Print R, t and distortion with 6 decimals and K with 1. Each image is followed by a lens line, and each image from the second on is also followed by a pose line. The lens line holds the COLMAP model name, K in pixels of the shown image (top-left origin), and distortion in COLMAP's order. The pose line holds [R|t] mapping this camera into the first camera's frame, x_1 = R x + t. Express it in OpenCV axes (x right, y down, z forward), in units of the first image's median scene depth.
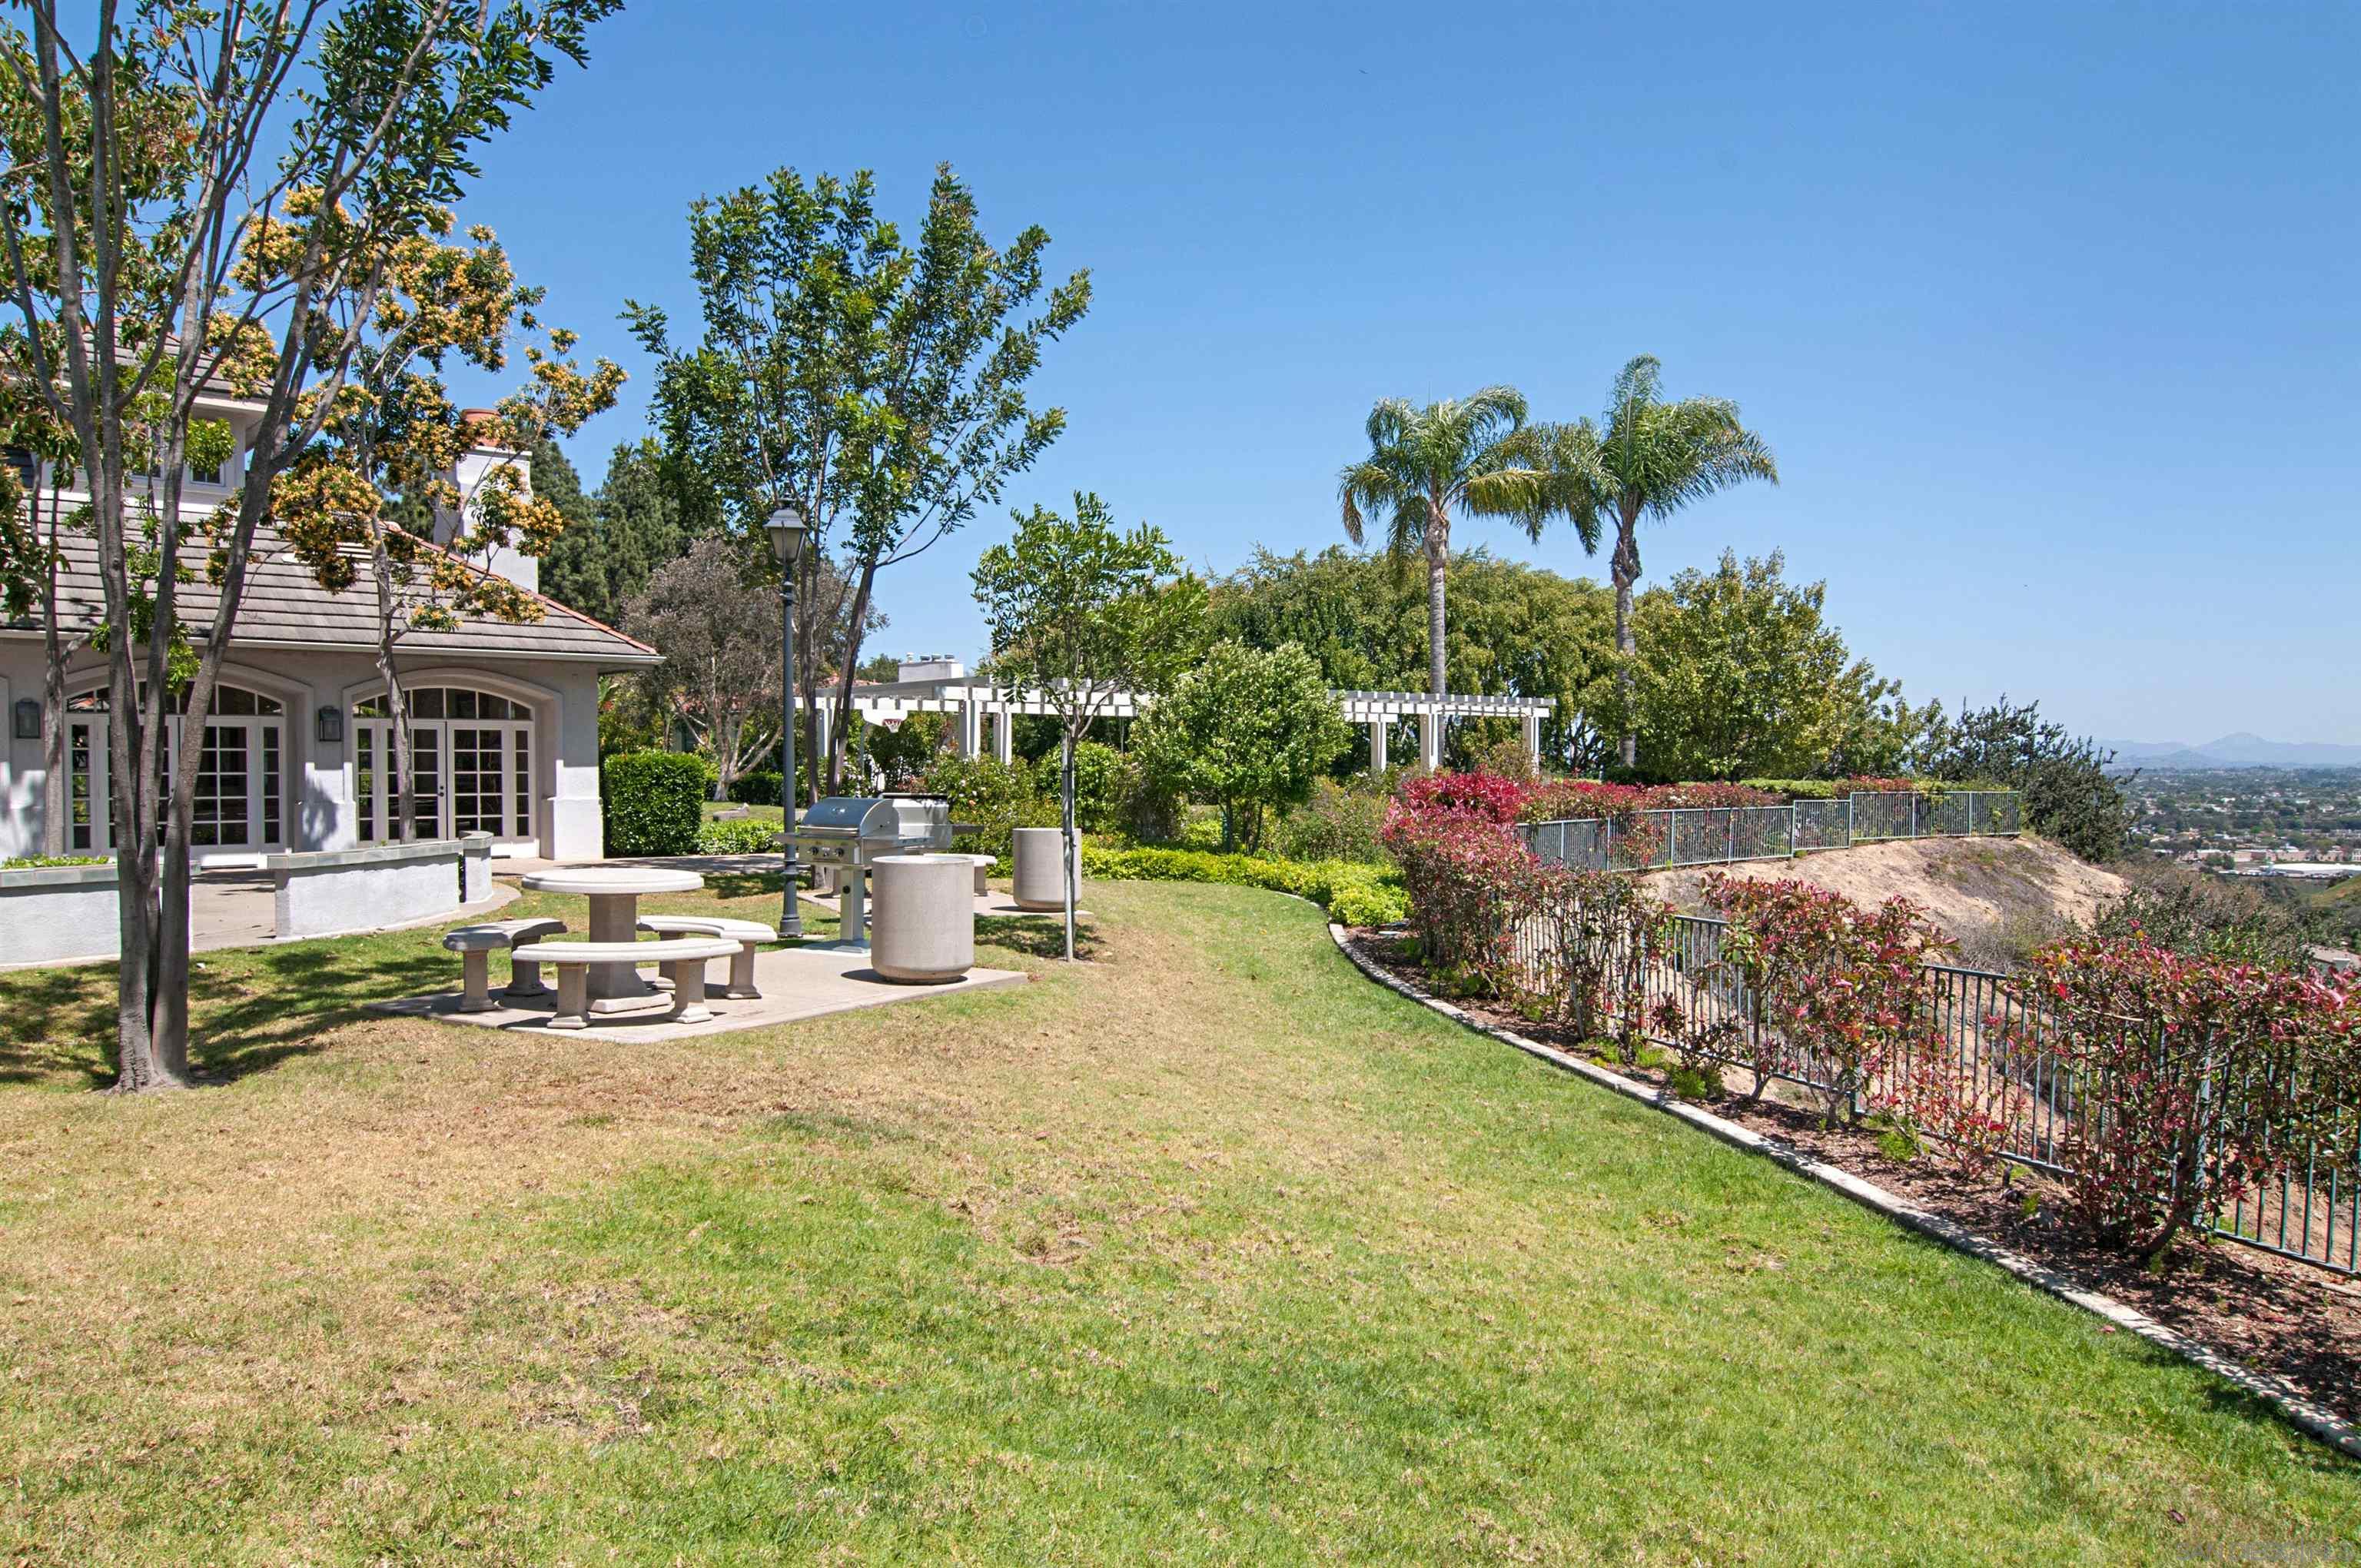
lens RADIAL K [[1631.4, 0, 1180.1], [0, 1631.4, 787.8], [0, 0, 1]] dist [0.000370, -0.000016]
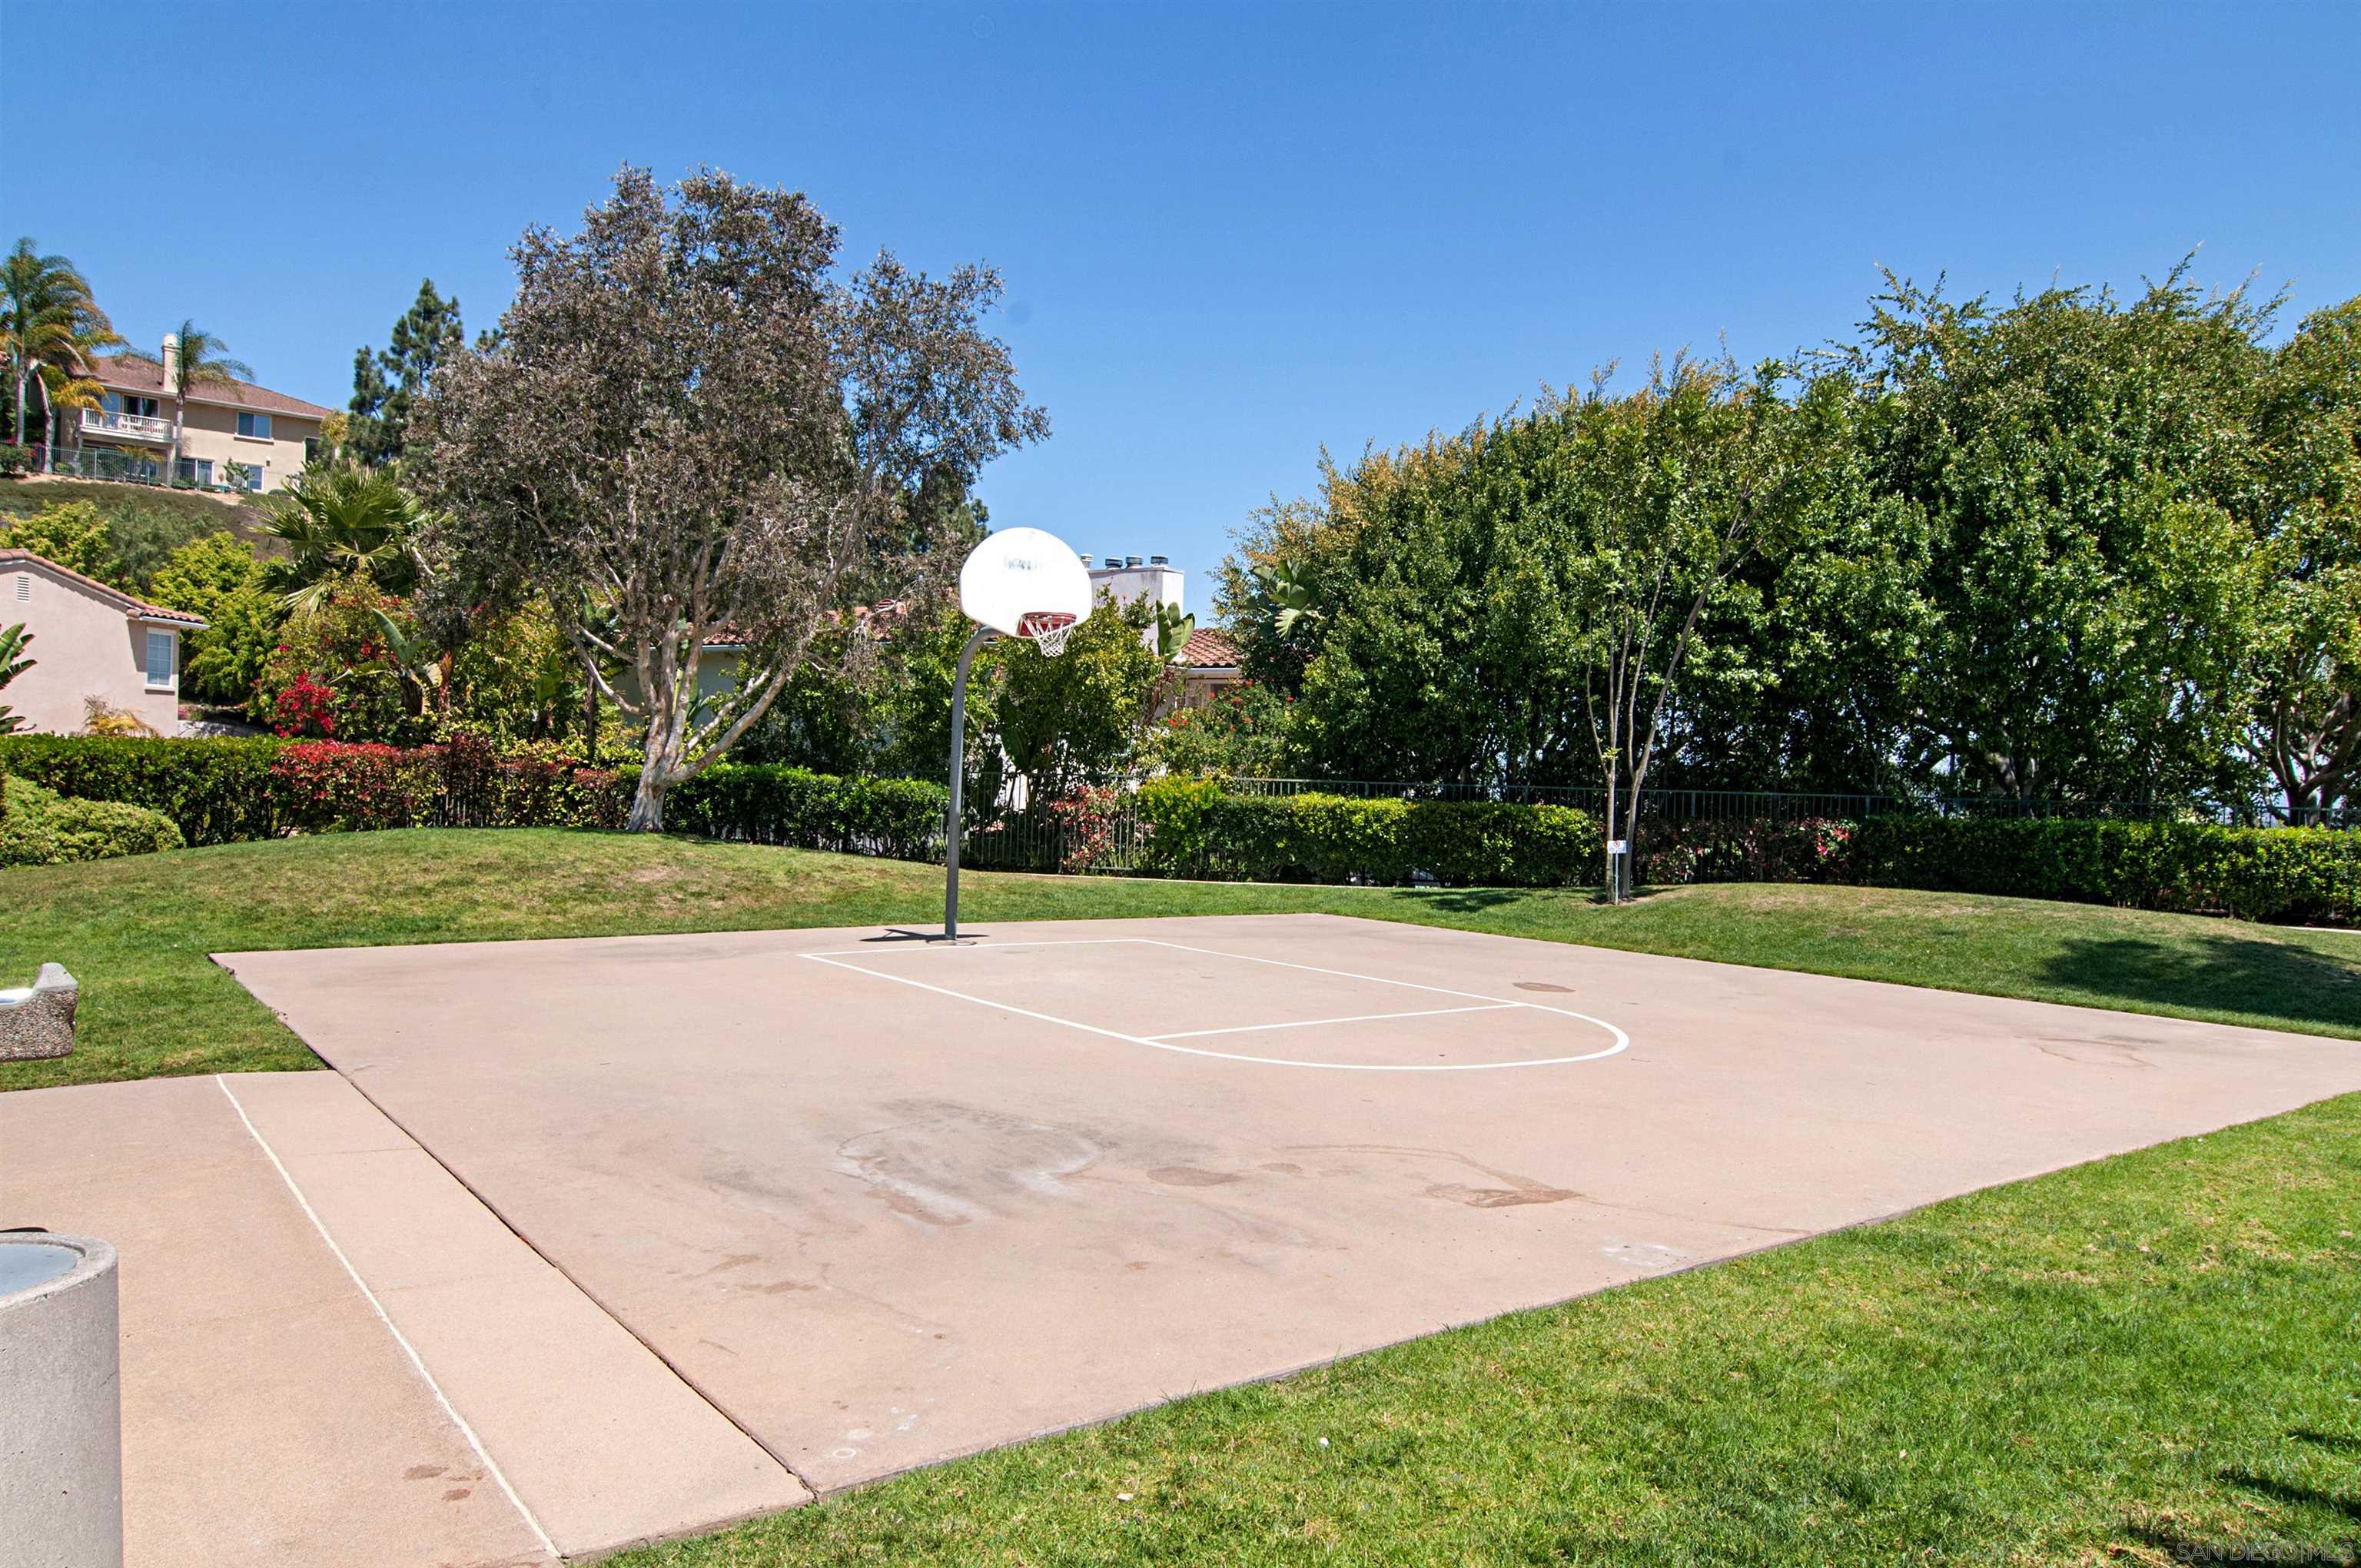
lens RADIAL K [[1677.8, 0, 1181.4], [0, 1677.8, 782.0], [0, 0, 1]] dist [-0.000702, -0.000058]
pose [[0.994988, 0.030061, -0.095366, -0.097705], [-0.032286, 0.999239, -0.021875, 0.001776], [0.094635, 0.024845, 0.995202, 0.559910]]
